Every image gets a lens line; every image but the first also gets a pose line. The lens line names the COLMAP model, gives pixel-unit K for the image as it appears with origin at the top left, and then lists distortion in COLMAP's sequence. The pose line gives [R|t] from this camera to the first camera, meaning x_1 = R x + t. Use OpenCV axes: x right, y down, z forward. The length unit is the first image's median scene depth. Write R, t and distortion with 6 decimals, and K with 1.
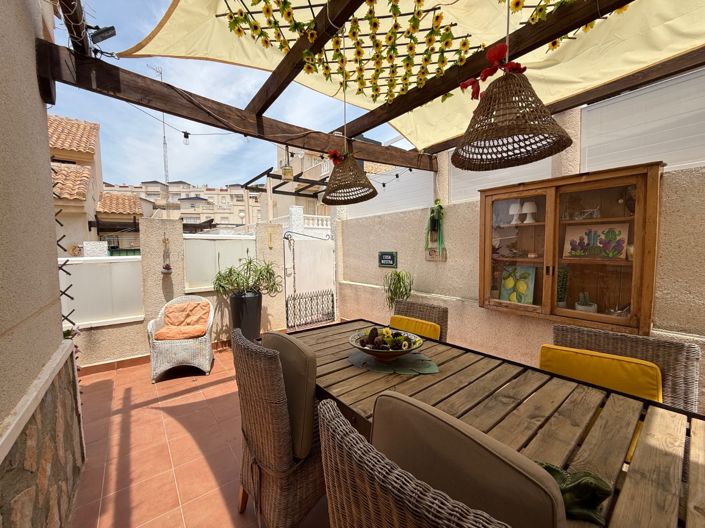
lens RADIAL K [[281.4, 0, 354.3], [0, 281.4, 266.0], [0, 0, 1]] dist [0.002928, 0.000151]
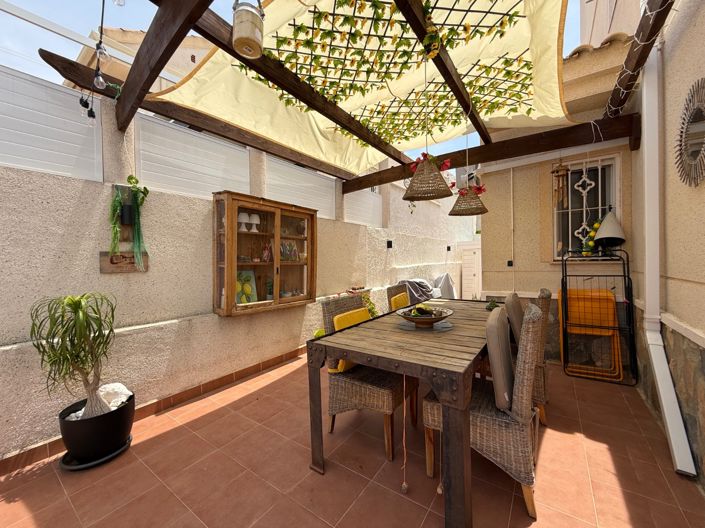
lens RADIAL K [[281.4, 0, 353.6], [0, 281.4, 261.5], [0, 0, 1]] dist [0.002928, 0.000151]
pose [[-0.283578, 0.017002, 0.958798, -0.203500], [0.083815, 0.996456, 0.007120, -0.002152], [-0.955279, 0.082381, -0.283998, 0.318045]]
